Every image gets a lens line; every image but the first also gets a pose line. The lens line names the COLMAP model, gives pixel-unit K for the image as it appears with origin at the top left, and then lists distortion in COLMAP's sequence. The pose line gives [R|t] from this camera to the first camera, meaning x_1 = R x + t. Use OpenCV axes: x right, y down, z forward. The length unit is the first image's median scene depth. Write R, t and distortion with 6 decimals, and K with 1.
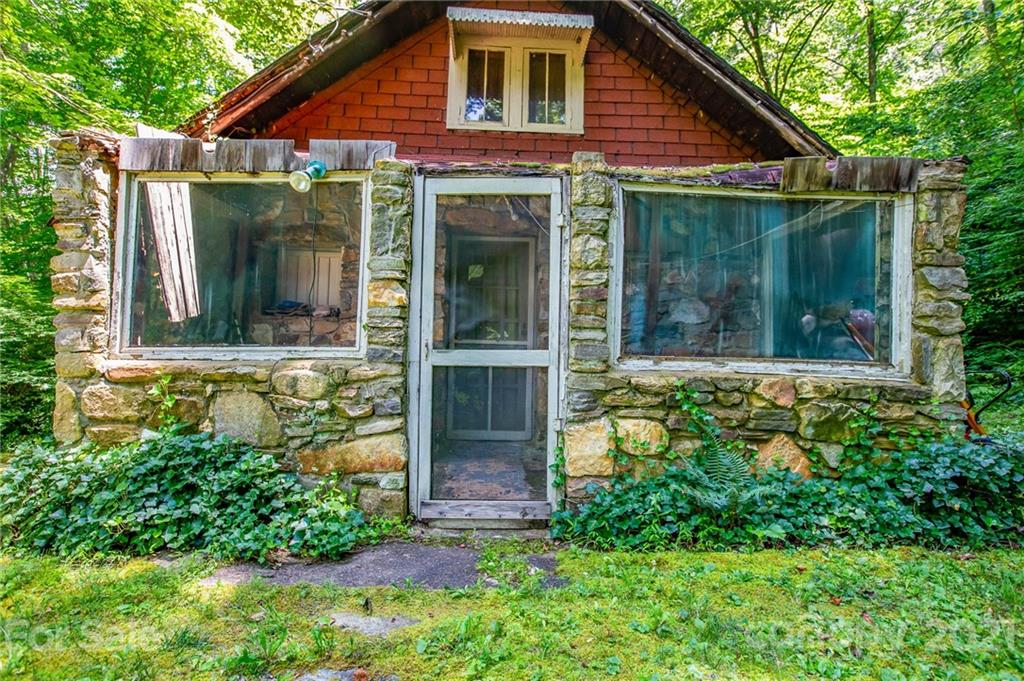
lens RADIAL K [[560.3, 0, 510.6], [0, 560.3, 339.3], [0, 0, 1]] dist [-0.012763, 0.005301]
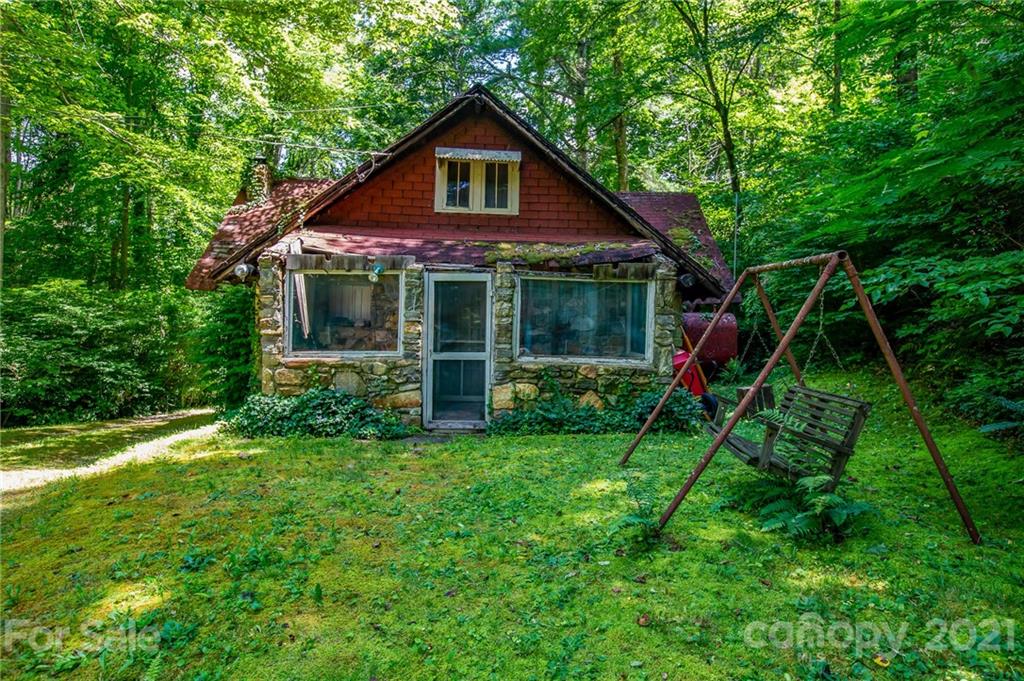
lens RADIAL K [[651.9, 0, 512.2], [0, 651.9, 339.5], [0, 0, 1]] dist [0.003444, -0.000606]
pose [[0.999702, -0.001337, 0.024356, 0.111154], [0.000348, 0.999177, 0.040571, -0.139043], [-0.024390, -0.040550, 0.998880, -1.589622]]
